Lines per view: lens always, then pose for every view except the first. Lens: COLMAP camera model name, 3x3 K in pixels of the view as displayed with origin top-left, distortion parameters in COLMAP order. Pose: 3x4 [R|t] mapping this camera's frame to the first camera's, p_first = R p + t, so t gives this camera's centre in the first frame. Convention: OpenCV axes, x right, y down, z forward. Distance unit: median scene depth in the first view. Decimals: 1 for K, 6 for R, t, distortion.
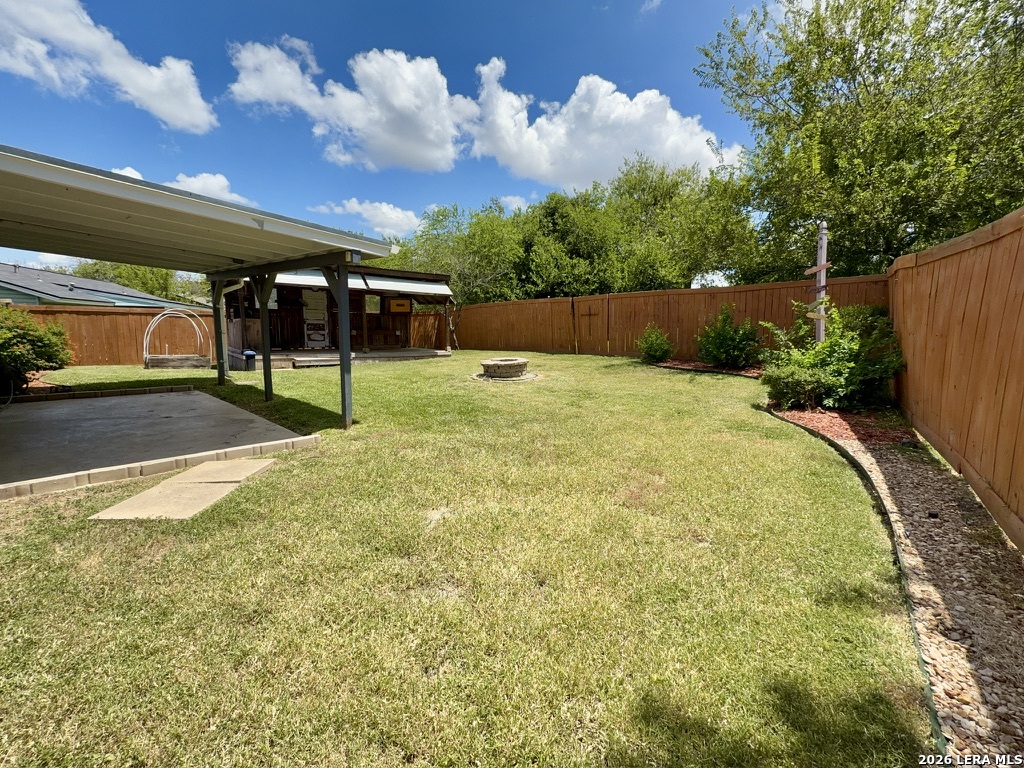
lens RADIAL K [[408.9, 0, 515.2], [0, 408.9, 385.4], [0, 0, 1]] dist [-0.001331, 0.000094]
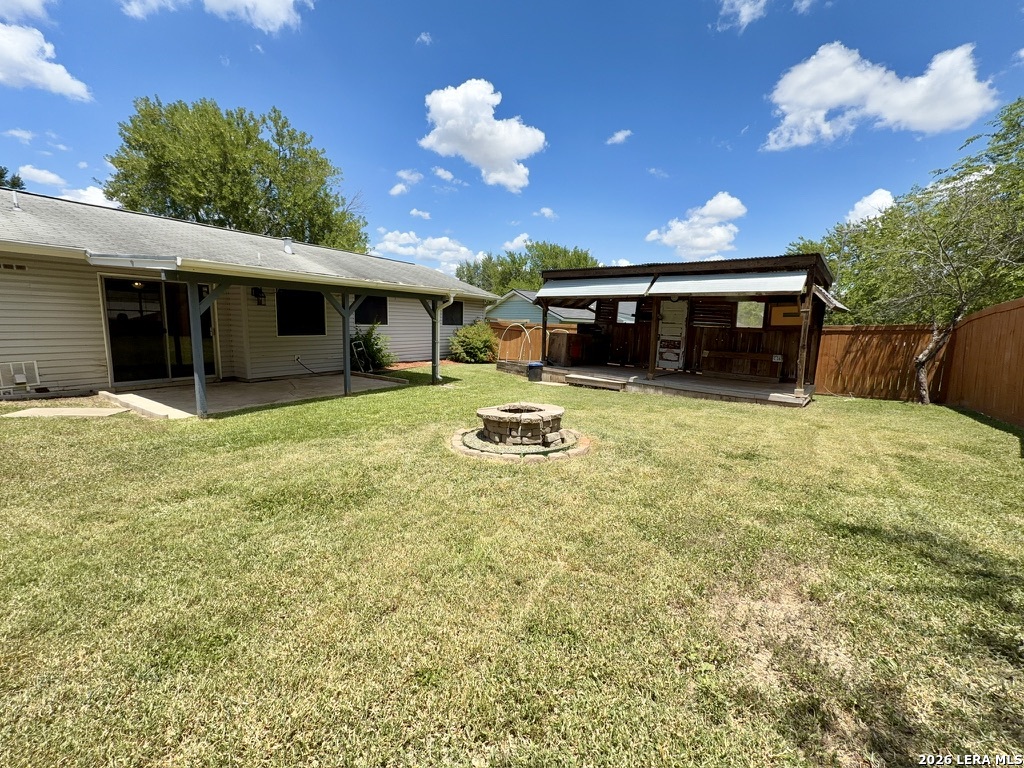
lens RADIAL K [[408.9, 0, 515.2], [0, 408.9, 385.4], [0, 0, 1]] dist [-0.001331, 0.000094]
pose [[0.183585, 0.131147, -0.974216, 0.303972], [-0.172972, 0.979907, 0.099317, -0.093306], [0.967666, 0.150279, 0.202581, 0.563826]]
